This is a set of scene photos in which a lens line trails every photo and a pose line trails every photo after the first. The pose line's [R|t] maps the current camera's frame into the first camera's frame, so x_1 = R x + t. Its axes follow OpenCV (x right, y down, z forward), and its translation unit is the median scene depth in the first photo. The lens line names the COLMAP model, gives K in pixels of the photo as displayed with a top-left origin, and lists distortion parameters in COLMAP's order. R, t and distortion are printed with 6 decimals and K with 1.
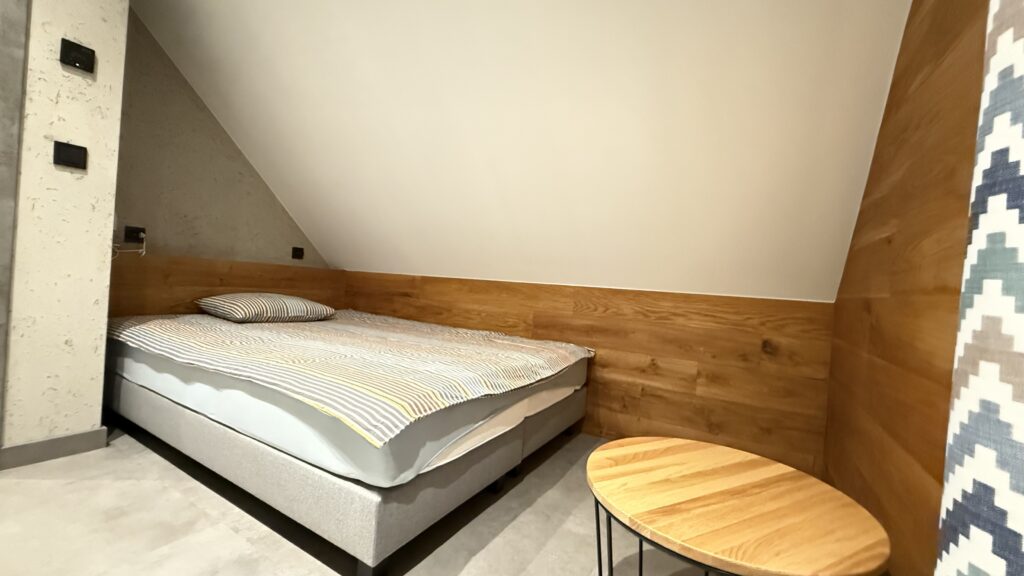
lens RADIAL K [[406.0, 0, 508.0], [0, 406.0, 288.6], [0, 0, 1]] dist [-0.001453, 0.000667]
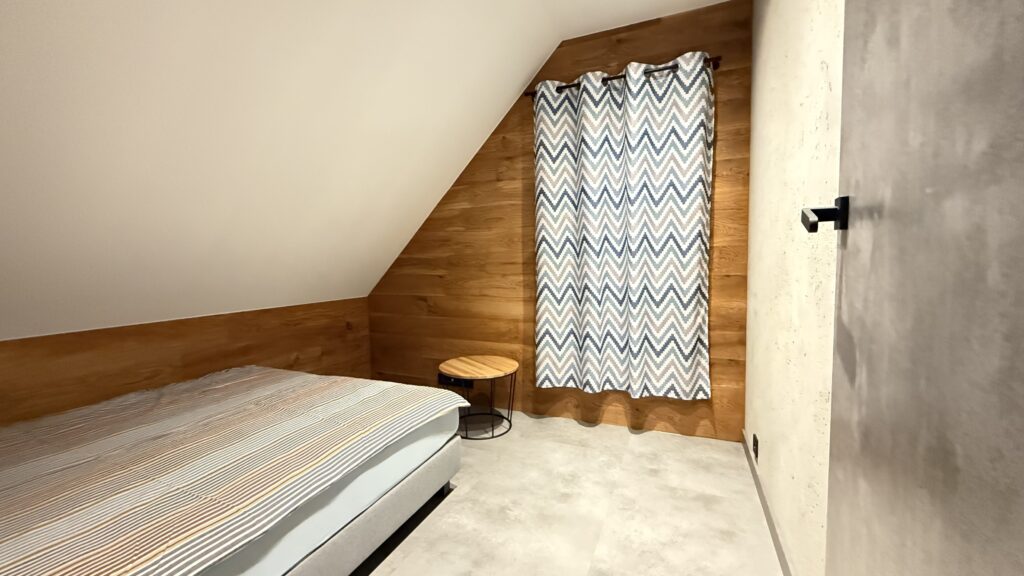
lens RADIAL K [[406.0, 0, 508.0], [0, 406.0, 288.4], [0, 0, 1]] dist [-0.001453, 0.000667]
pose [[-0.127158, -0.133142, 0.982906, -1.170249], [0.020641, 0.990380, 0.136825, -0.245904], [-0.991668, 0.037687, -0.123187, 0.520753]]
